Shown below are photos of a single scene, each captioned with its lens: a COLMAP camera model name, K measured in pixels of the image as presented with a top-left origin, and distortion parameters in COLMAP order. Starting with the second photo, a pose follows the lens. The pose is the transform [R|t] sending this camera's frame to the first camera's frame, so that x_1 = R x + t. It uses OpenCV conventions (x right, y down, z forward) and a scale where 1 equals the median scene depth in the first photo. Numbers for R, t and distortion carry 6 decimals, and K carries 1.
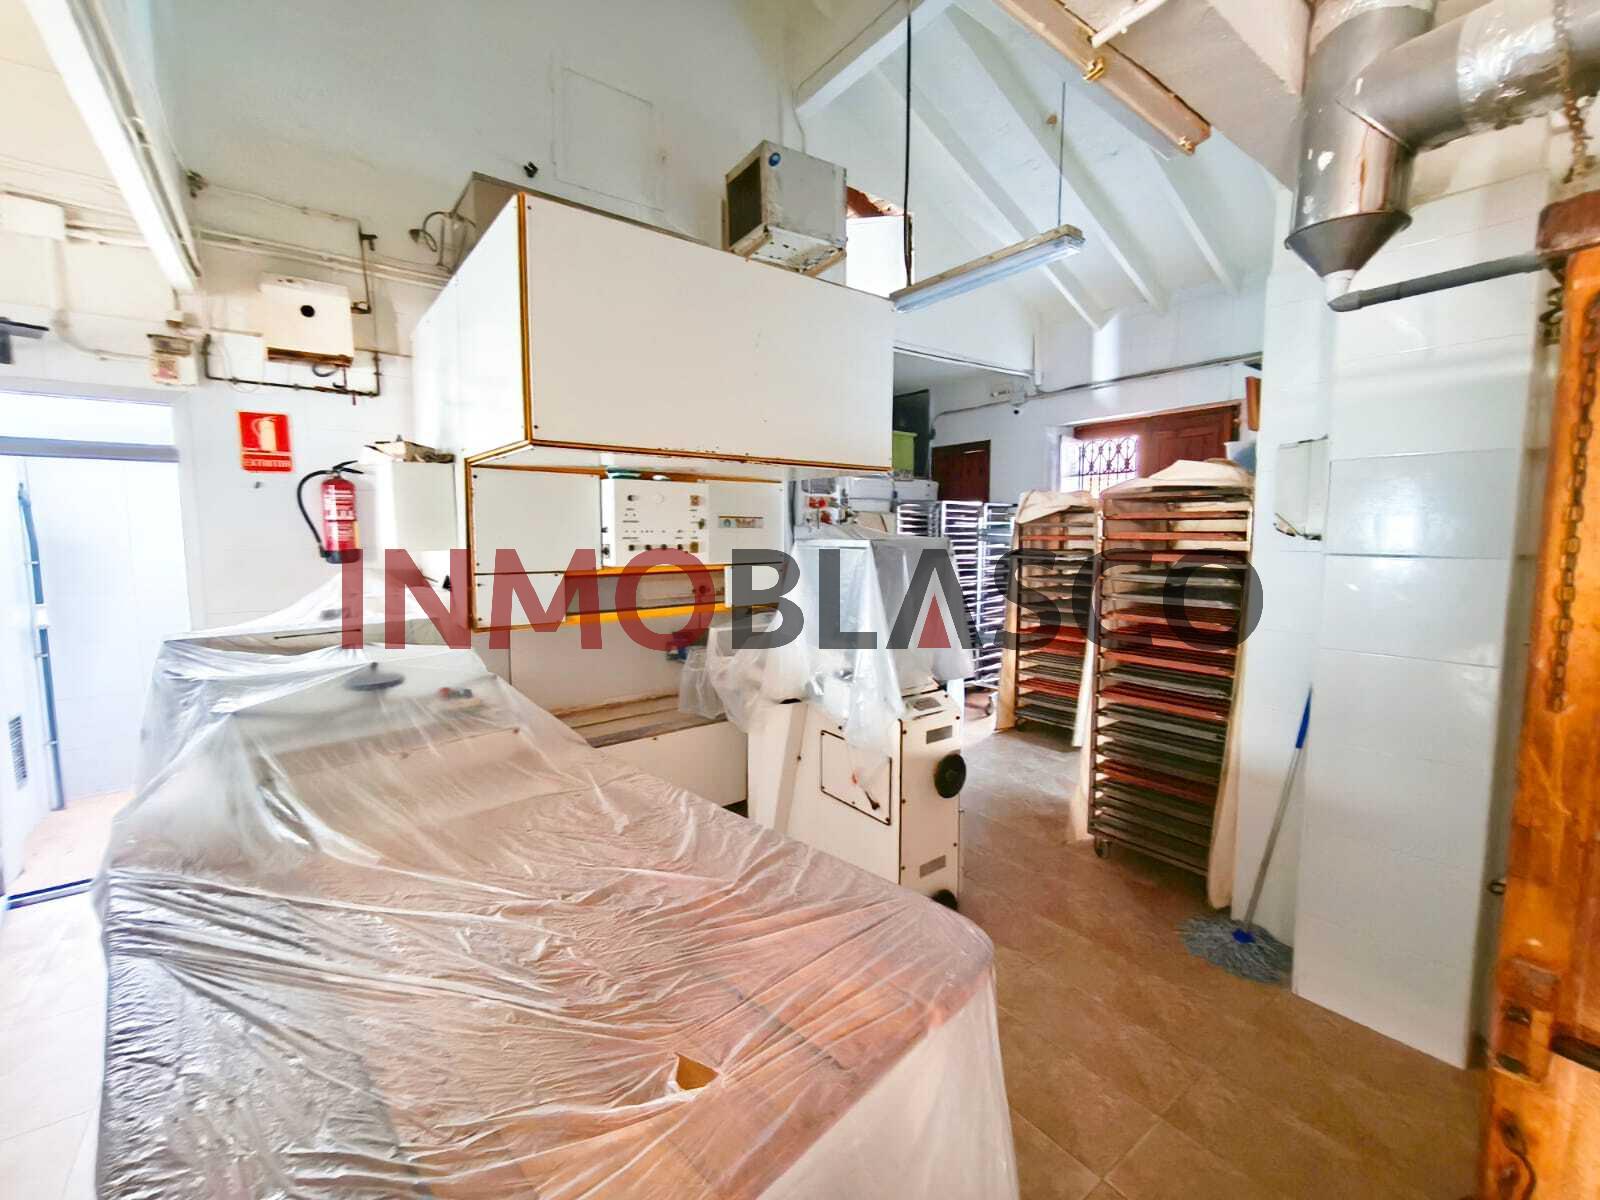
lens RADIAL K [[664.9, 0, 797.0], [0, 664.9, 589.7], [0, 0, 1]] dist [-0.003521, 0.000401]
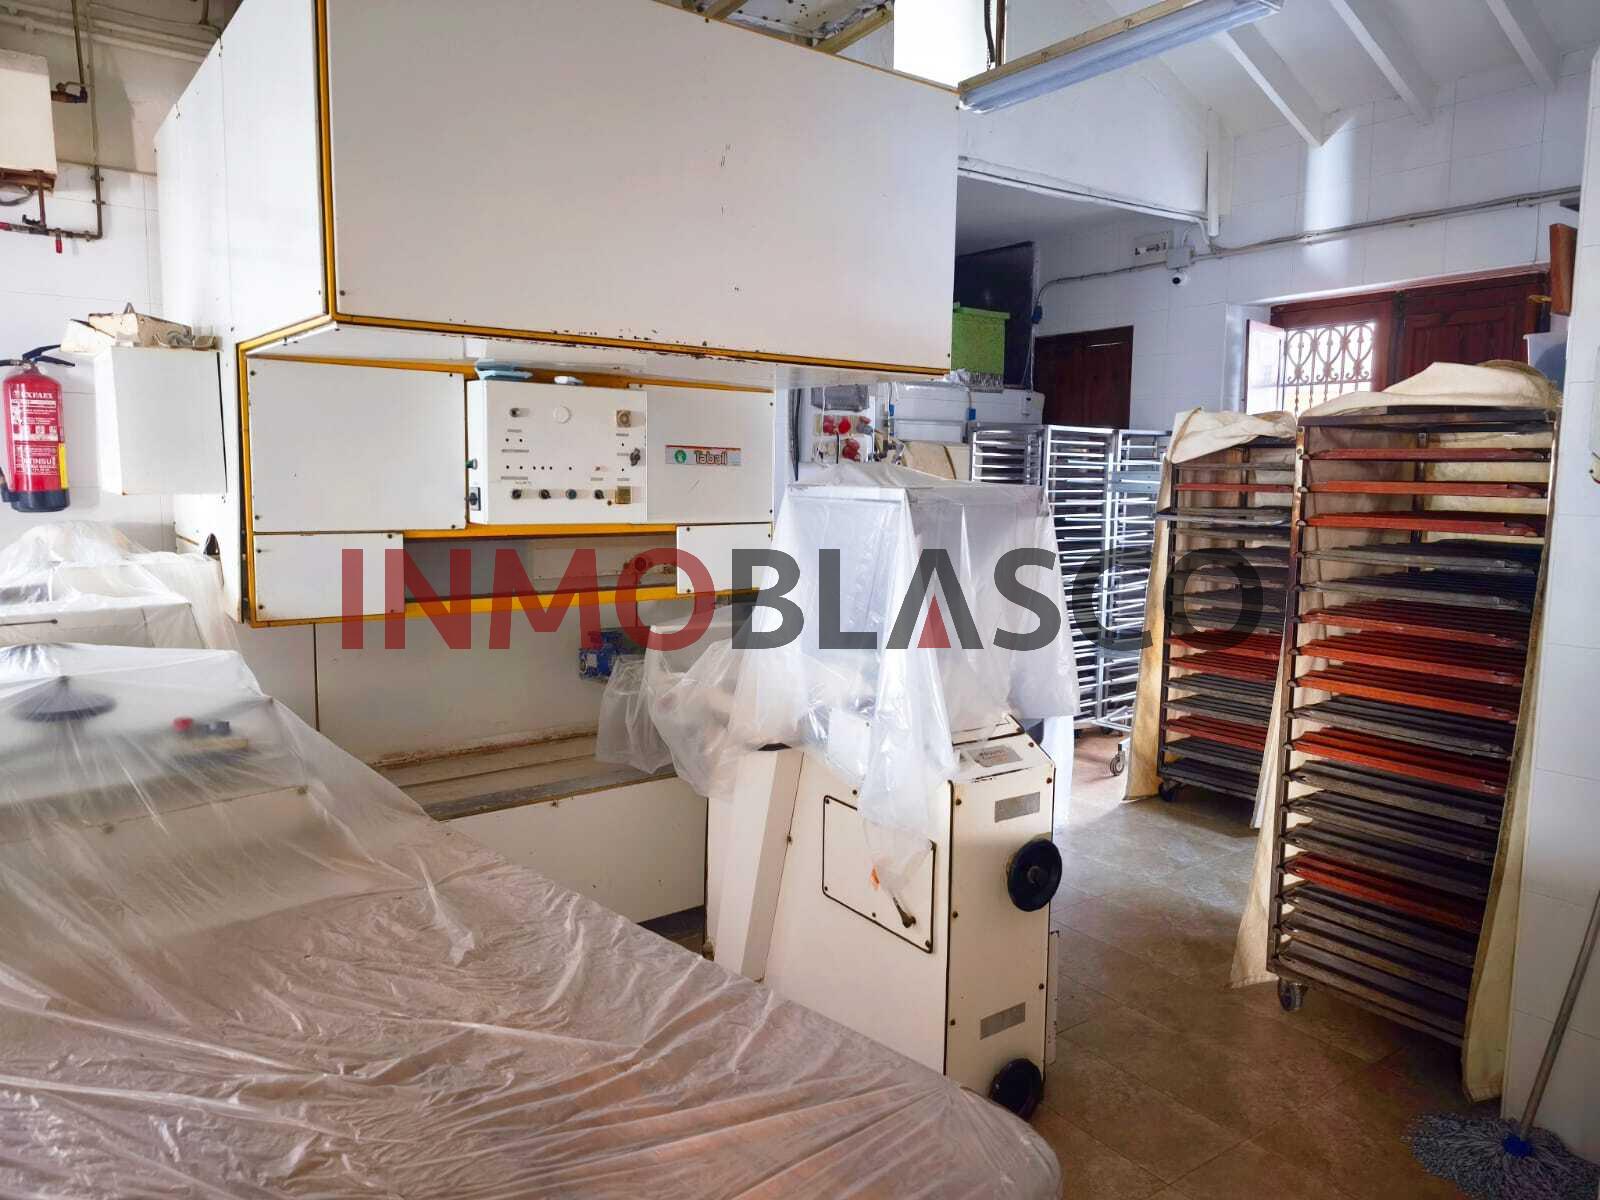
lens RADIAL K [[1066.0, 0, 799.2], [0, 1066.0, 586.0], [0, 0, 1]] dist [0.019277, -0.016899]
pose [[0.999641, 0.017646, -0.020169, 0.025481], [-0.017237, 0.999646, 0.020272, -0.002133], [0.020520, -0.019917, 0.999591, 0.013214]]
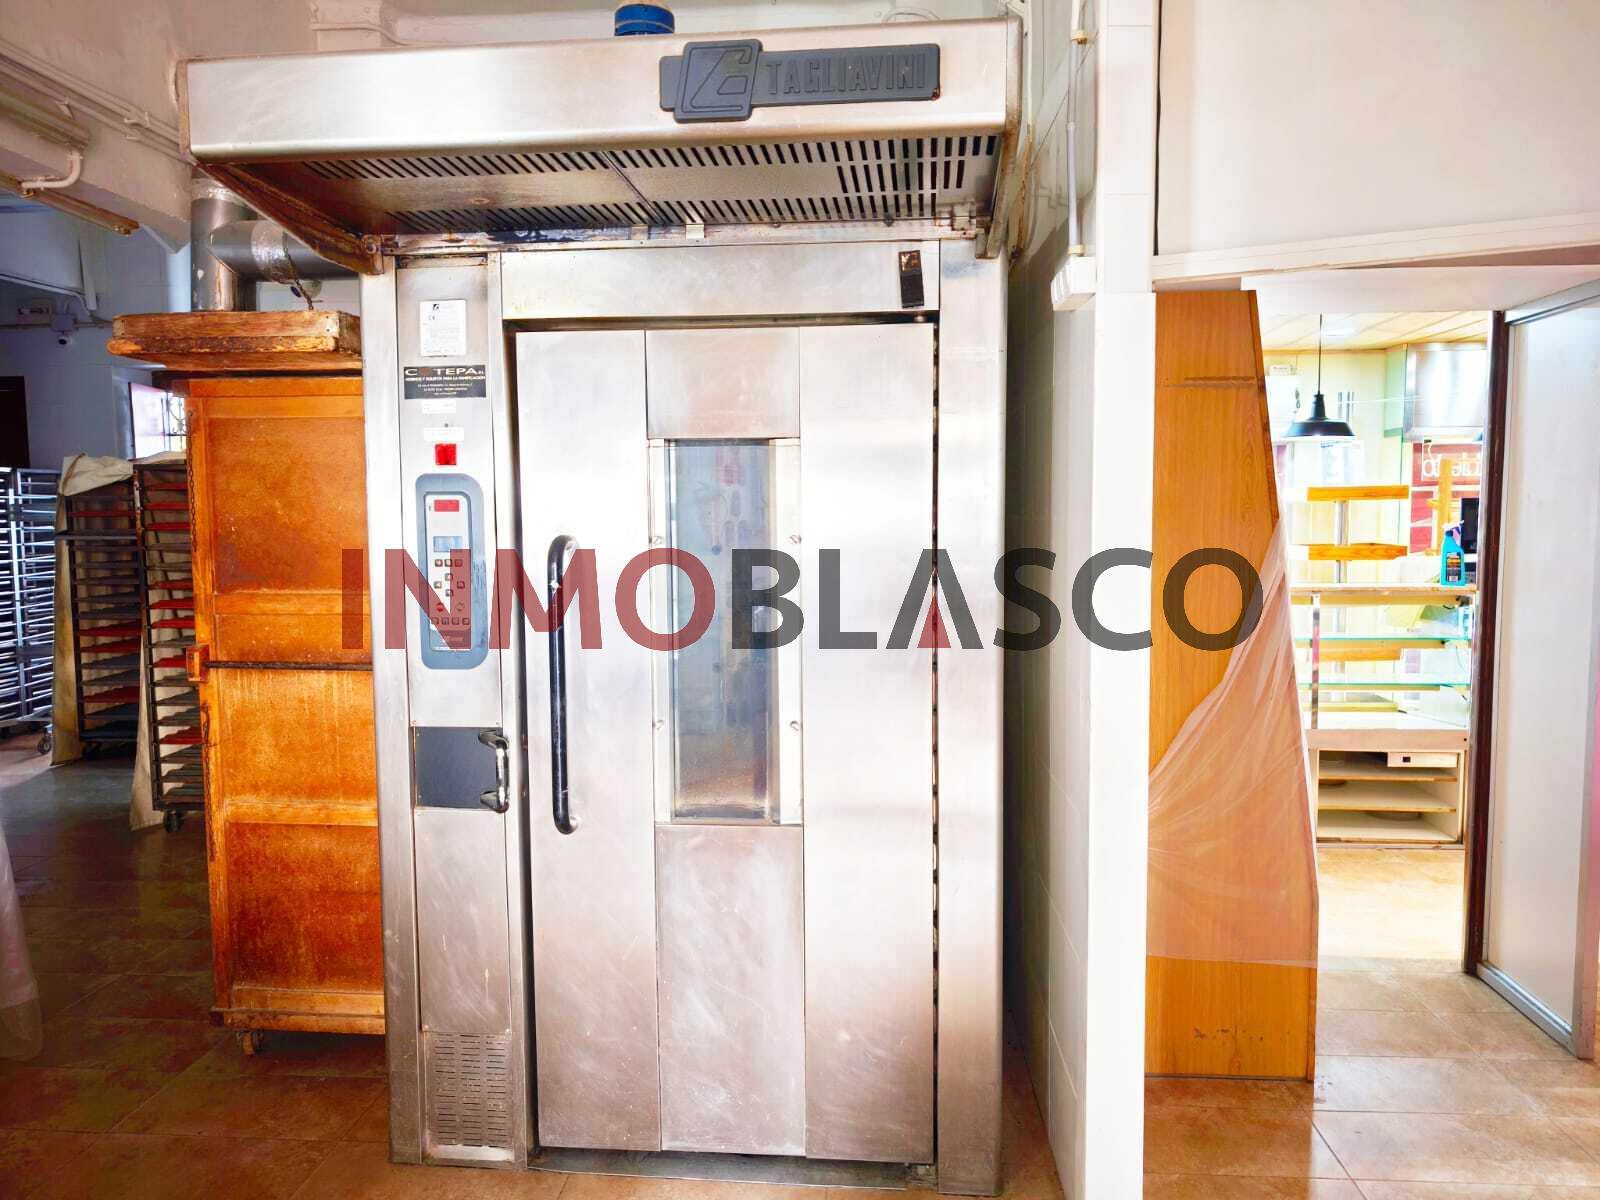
lens RADIAL K [[1078.6, 0, 787.2], [0, 1078.6, 591.4], [0, 0, 1]] dist [0.004086, -0.001049]
pose [[0.645875, -0.059239, 0.761141, -0.206514], [0.073651, 0.997170, 0.015111, 0.122748], [-0.759882, 0.046300, 0.648410, -1.030249]]
